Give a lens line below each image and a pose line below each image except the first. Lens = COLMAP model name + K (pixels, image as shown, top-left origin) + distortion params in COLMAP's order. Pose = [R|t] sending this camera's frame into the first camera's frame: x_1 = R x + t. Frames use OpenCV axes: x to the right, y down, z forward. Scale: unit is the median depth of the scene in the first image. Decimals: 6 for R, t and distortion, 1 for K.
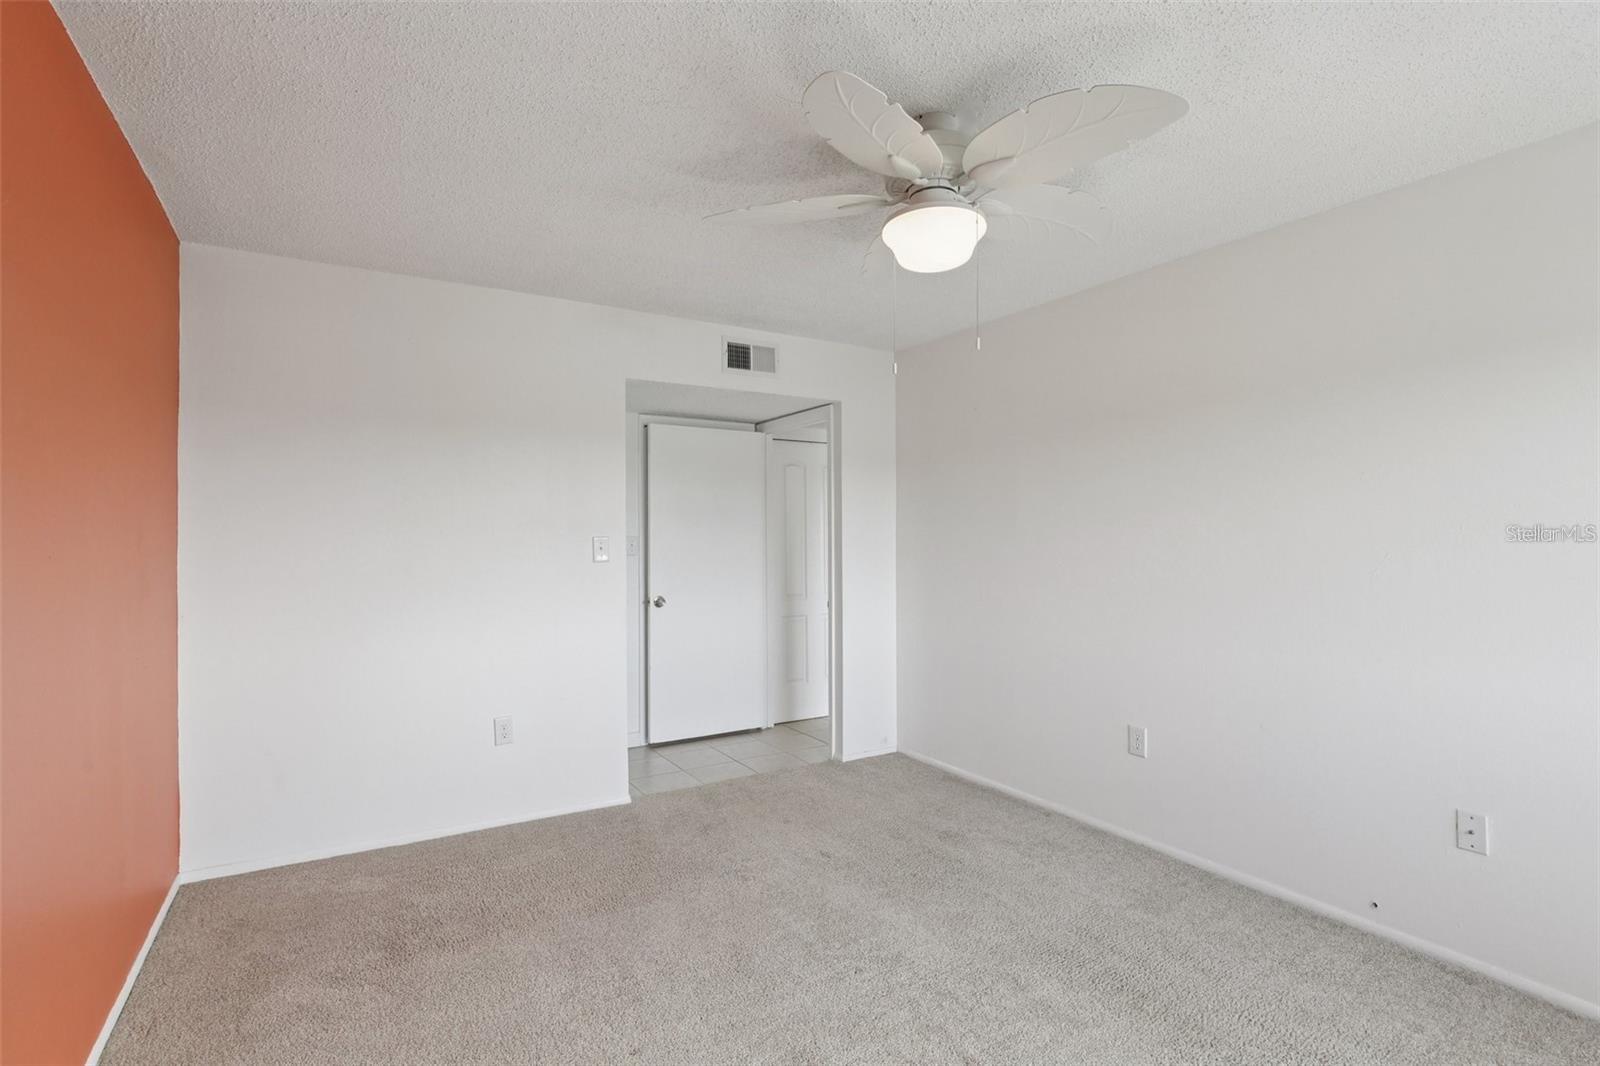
lens RADIAL K [[740.0, 0, 801.2], [0, 740.0, 525.0], [0, 0, 1]] dist [-0.000002, 0.000178]
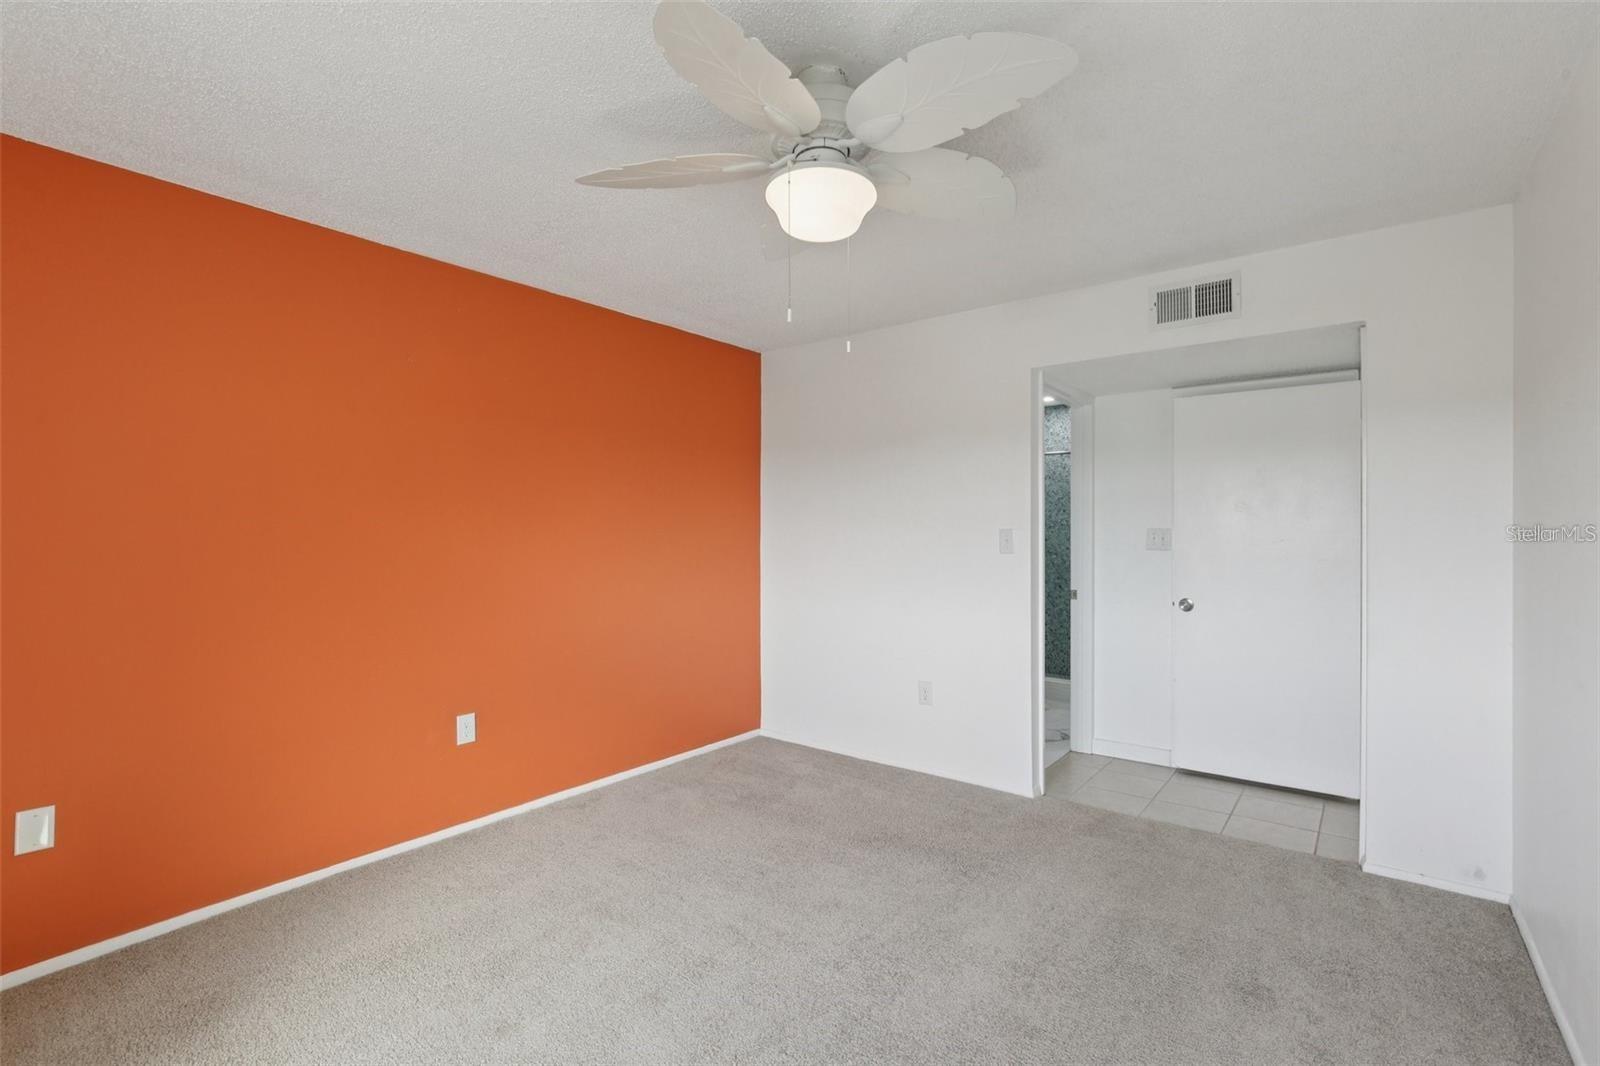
lens RADIAL K [[740.0, 0, 801.2], [0, 740.0, 525.0], [0, 0, 1]] dist [-0.000002, 0.000178]
pose [[0.364804, -0.007371, -0.931055, 0.593017], [0.014688, 0.999890, -0.002161, 0.009070], [0.930968, -0.012887, 0.364872, 0.365905]]
